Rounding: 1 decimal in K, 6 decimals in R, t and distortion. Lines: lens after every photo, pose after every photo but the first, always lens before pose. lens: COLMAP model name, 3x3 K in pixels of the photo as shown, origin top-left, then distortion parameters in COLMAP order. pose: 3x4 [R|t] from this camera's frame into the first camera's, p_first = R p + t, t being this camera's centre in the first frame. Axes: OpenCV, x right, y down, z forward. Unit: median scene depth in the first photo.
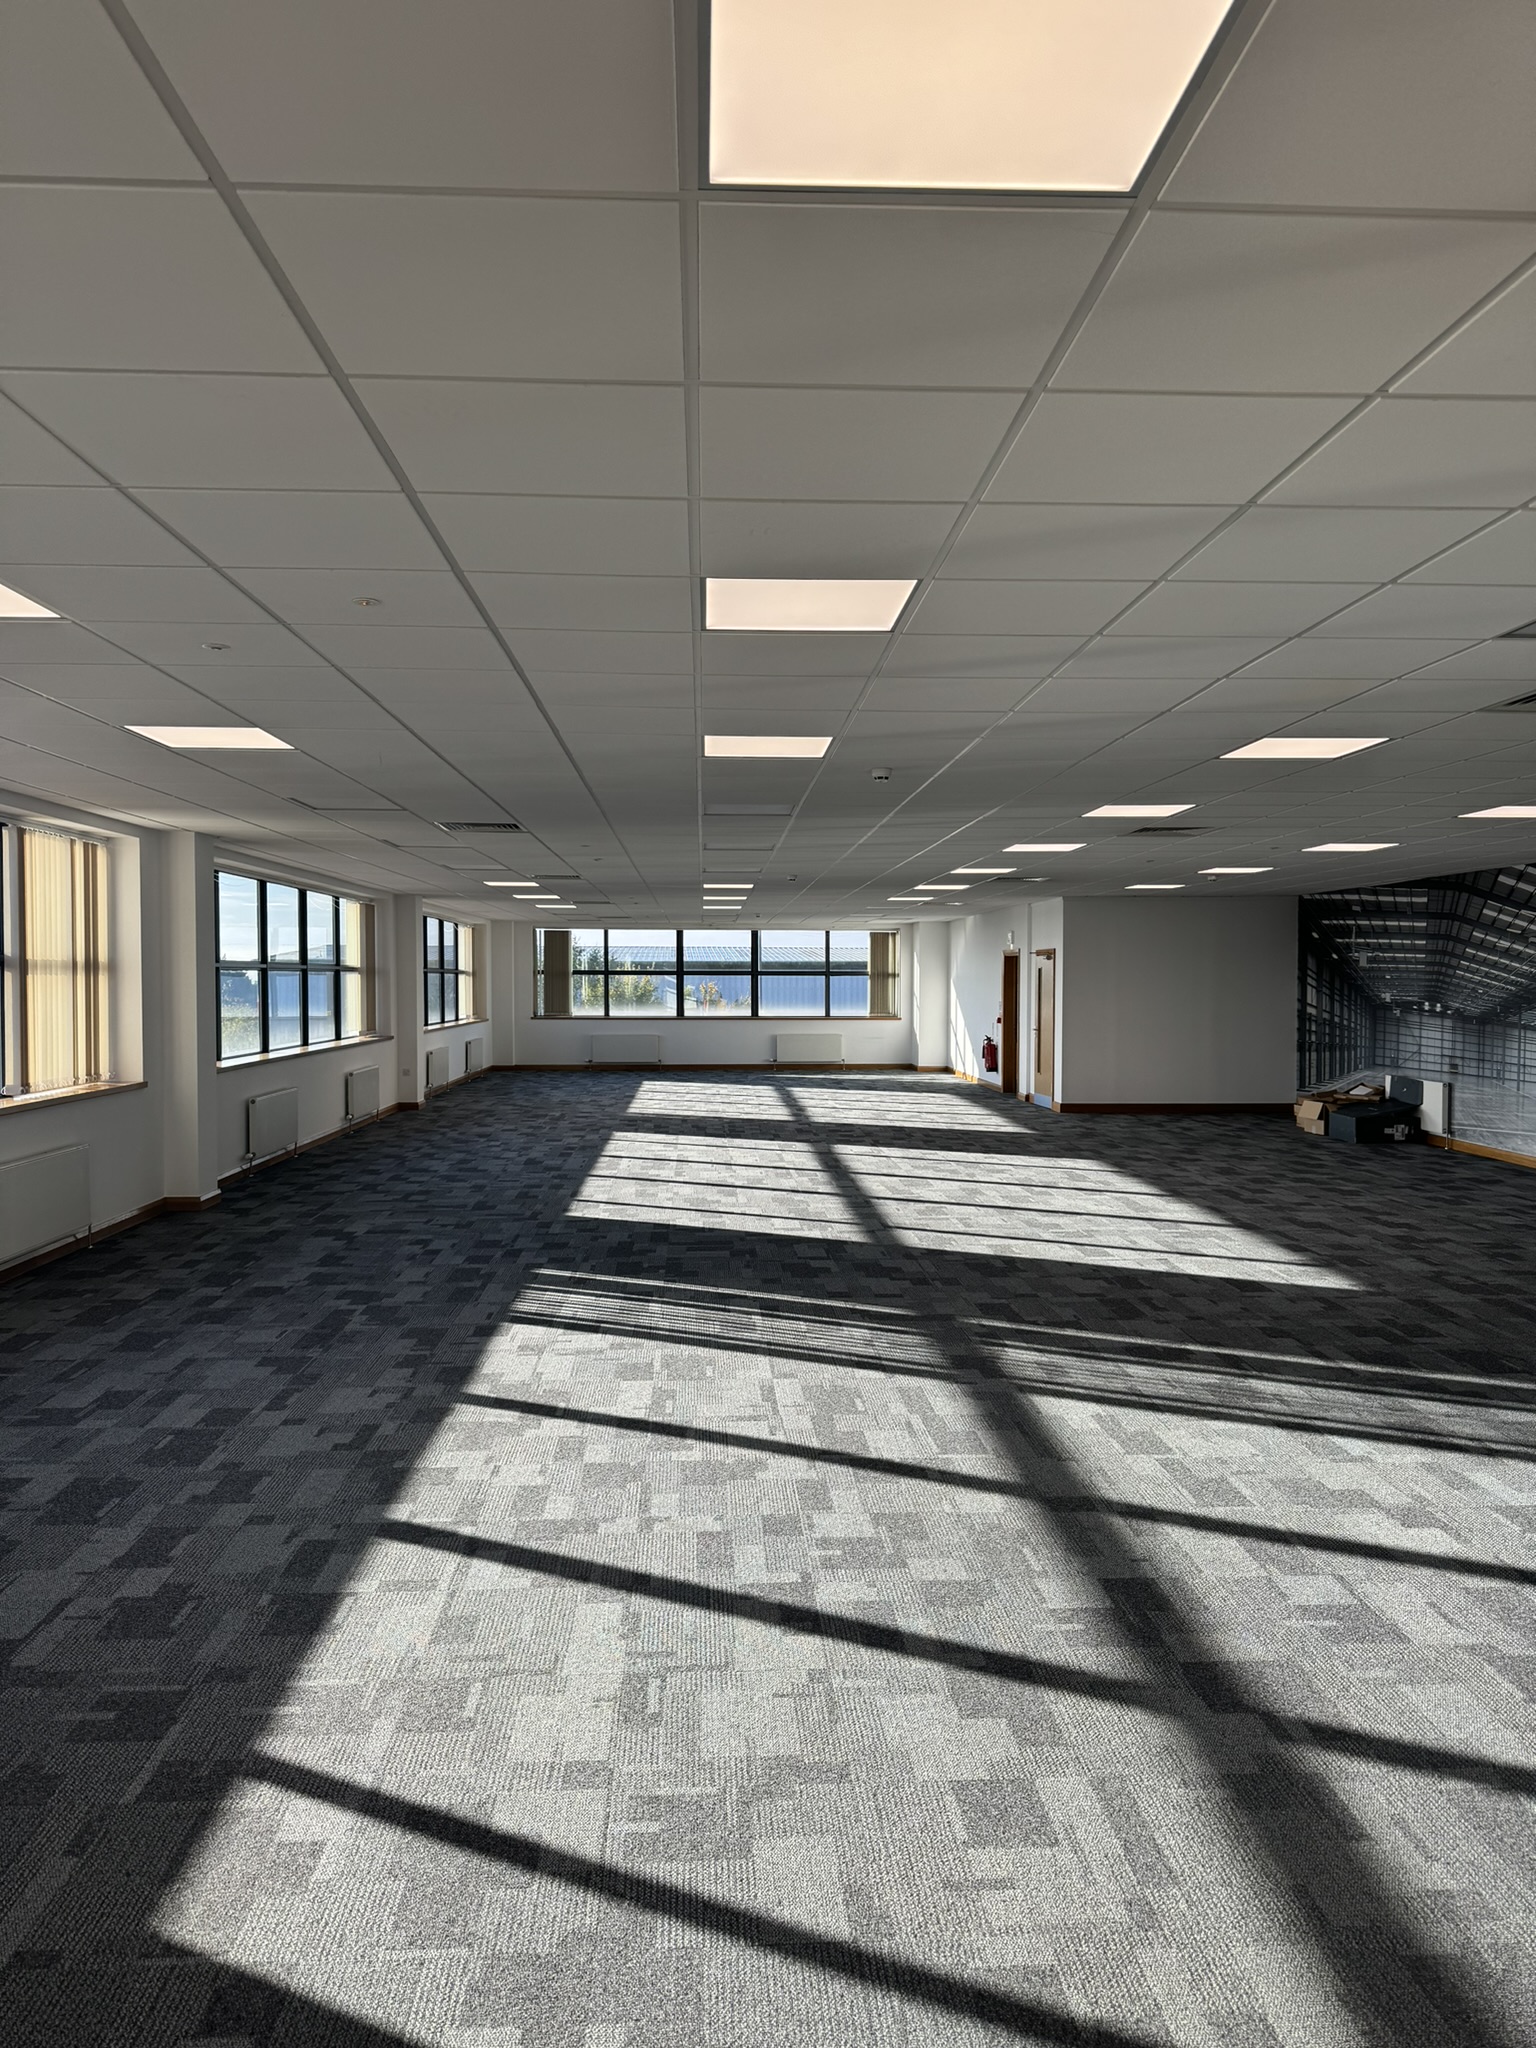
lens RADIAL K [[1451.6, 0, 768.0], [0, 1451.6, 1024.0], [0, 0, 1]] dist [0.200306, -0.436220]
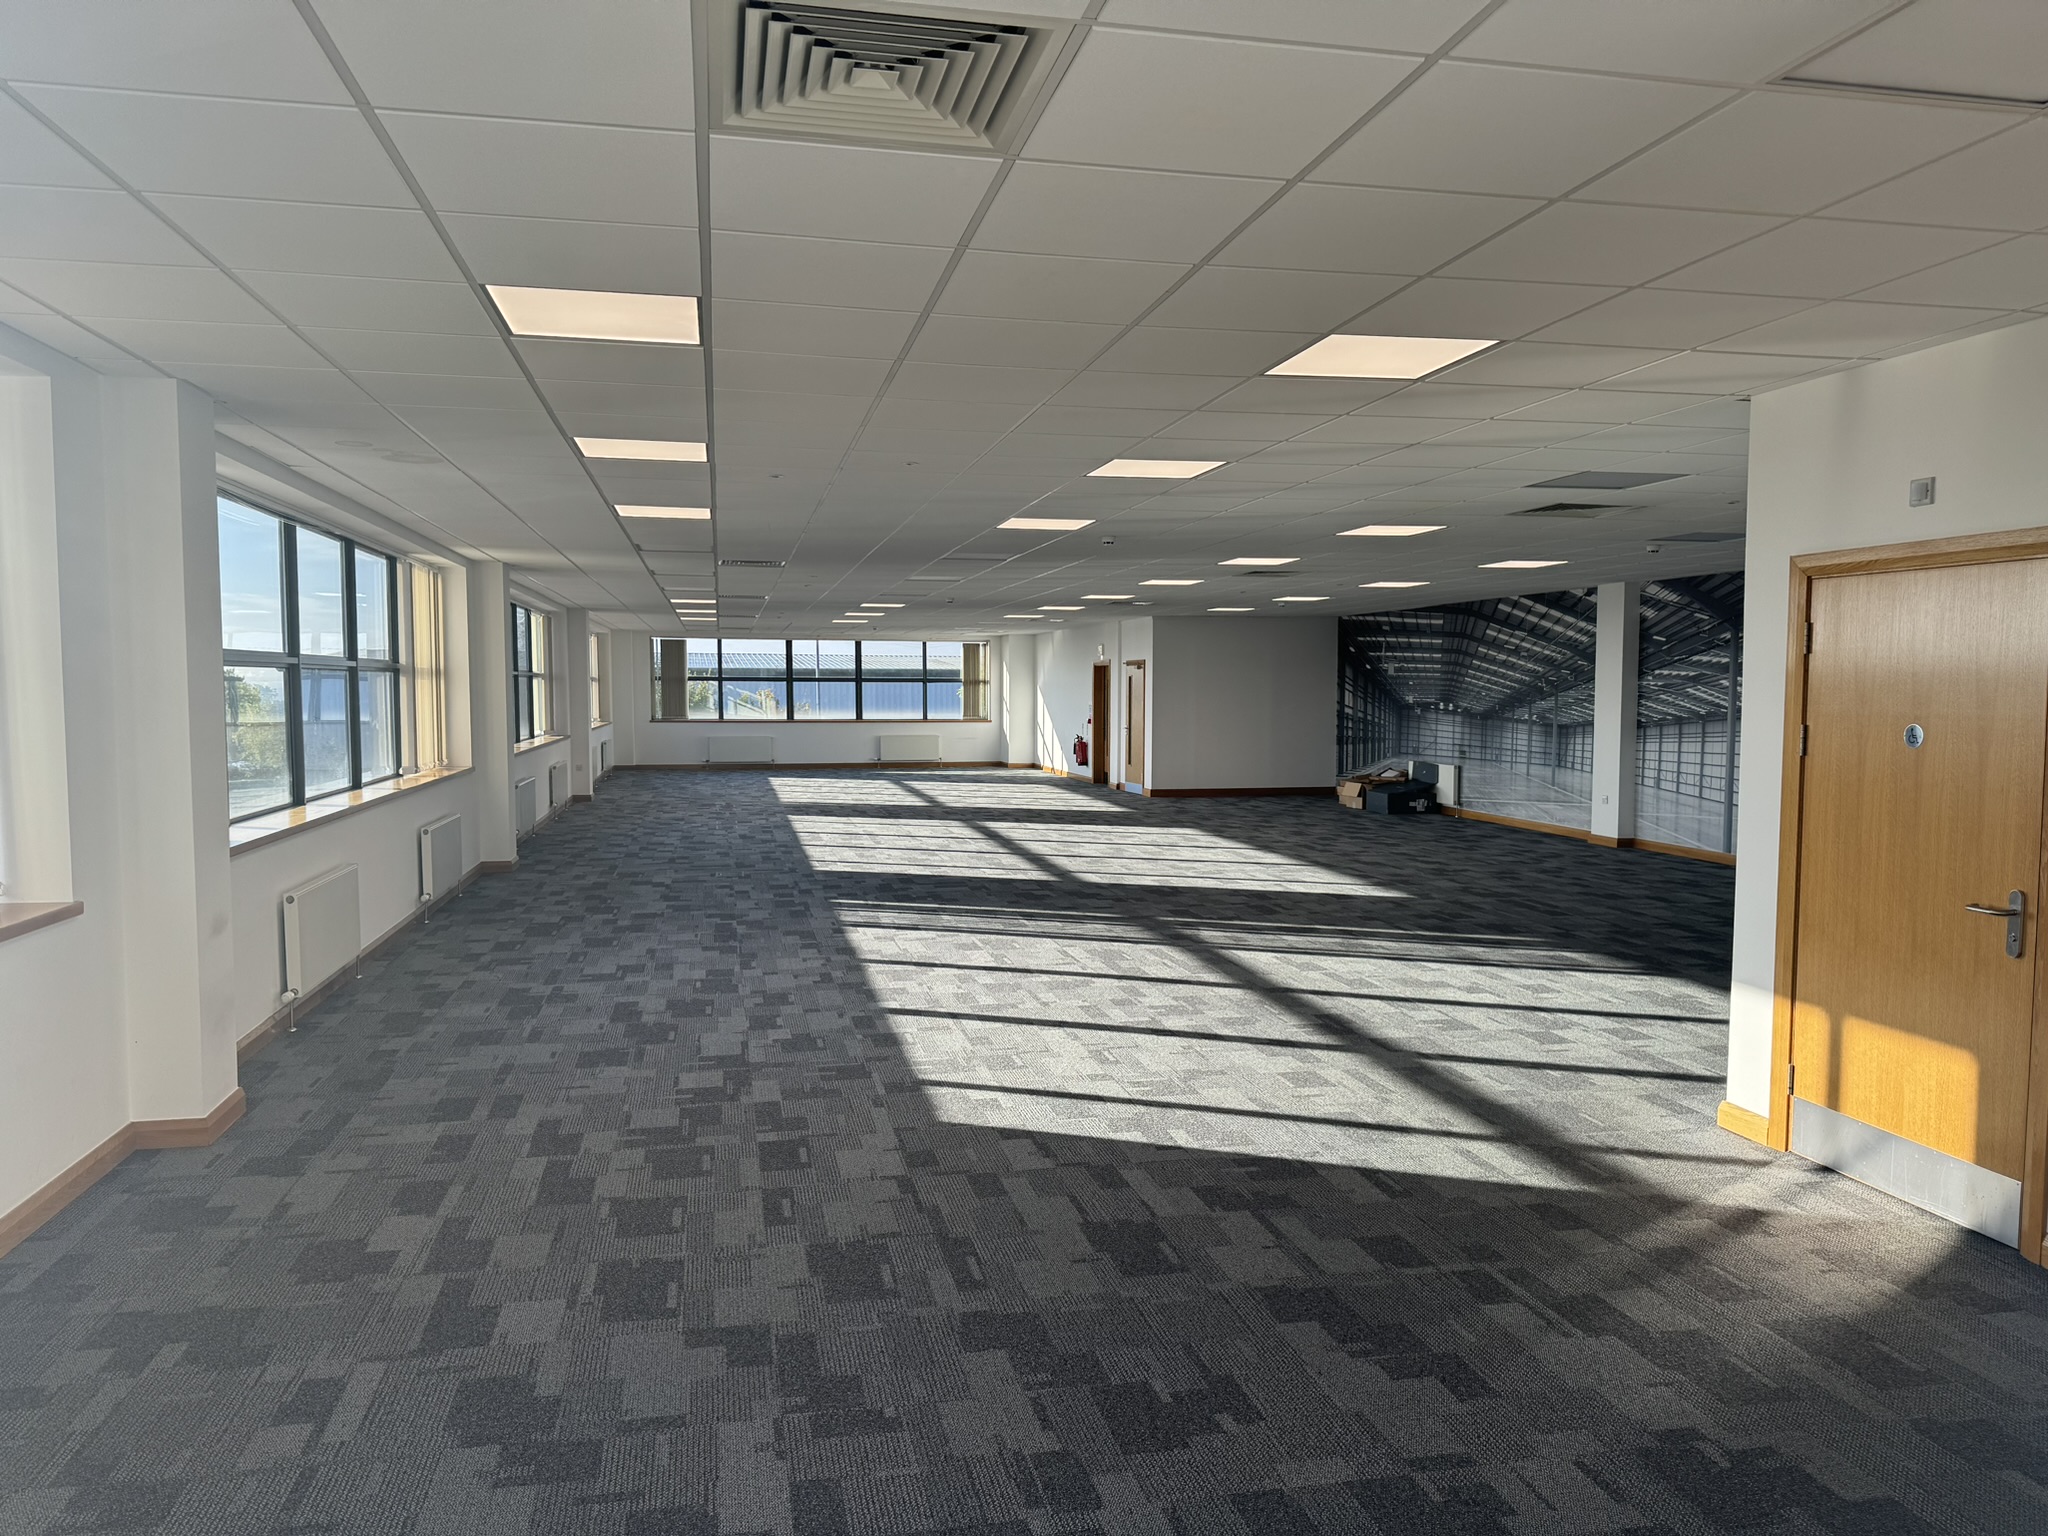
lens RADIAL K [[1451.6, 0, 1011.0], [0, 1451.6, 781.2], [0, 0, 1]] dist [0.200306, -0.436220]
pose [[0.988622, -0.009819, 0.150104, -0.095922], [0.004697, 0.999396, 0.034439, 0.006264], [-0.150351, -0.033342, 0.988070, -0.167084]]
